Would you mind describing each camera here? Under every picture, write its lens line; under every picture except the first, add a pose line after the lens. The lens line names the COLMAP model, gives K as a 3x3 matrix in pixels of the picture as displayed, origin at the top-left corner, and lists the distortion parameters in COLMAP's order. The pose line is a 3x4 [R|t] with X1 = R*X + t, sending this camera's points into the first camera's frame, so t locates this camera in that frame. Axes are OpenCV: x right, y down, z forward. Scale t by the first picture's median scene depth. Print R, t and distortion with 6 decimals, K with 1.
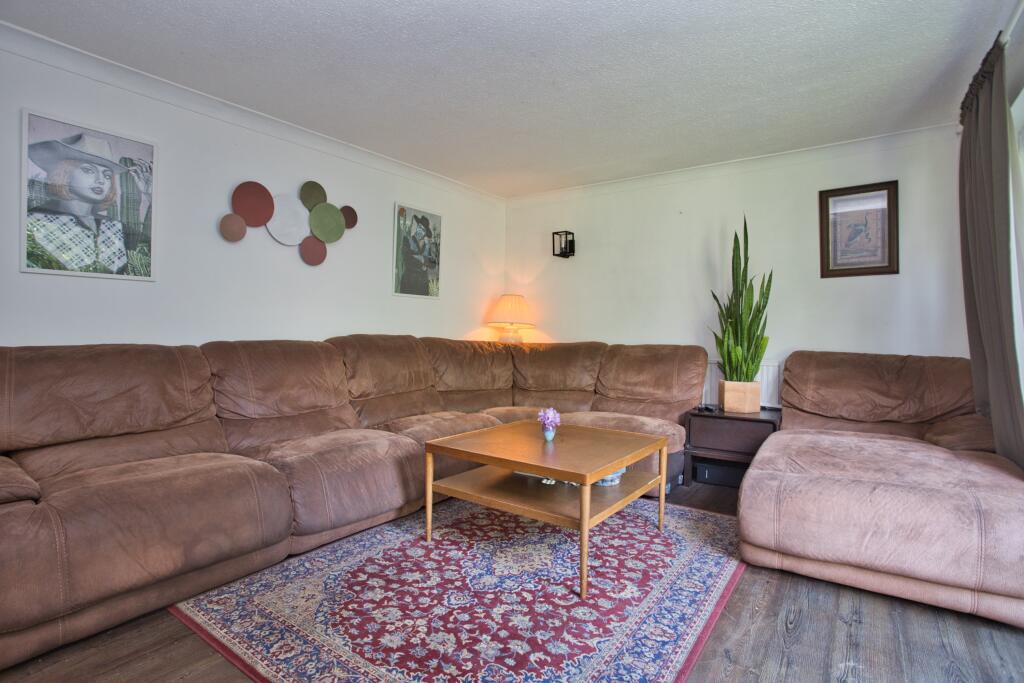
lens RADIAL K [[511.4, 0, 512.7], [0, 511.4, 337.9], [0, 0, 1]] dist [-0.079223, 0.021952]
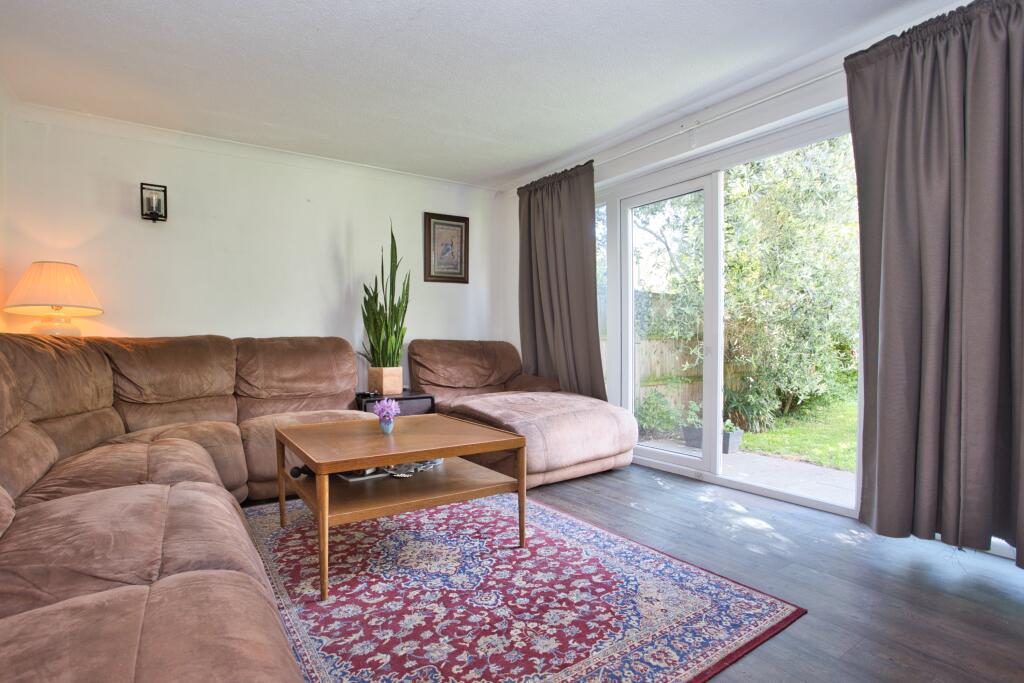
lens RADIAL K [[511.4, 0, 512.7], [0, 511.4, 337.9], [0, 0, 1]] dist [-0.079223, 0.021952]
pose [[0.320516, -0.006293, 0.947222, -0.899480], [0.016872, 0.999857, 0.000933, 0.039600], [-0.947093, 0.015682, 0.320576, 0.610661]]
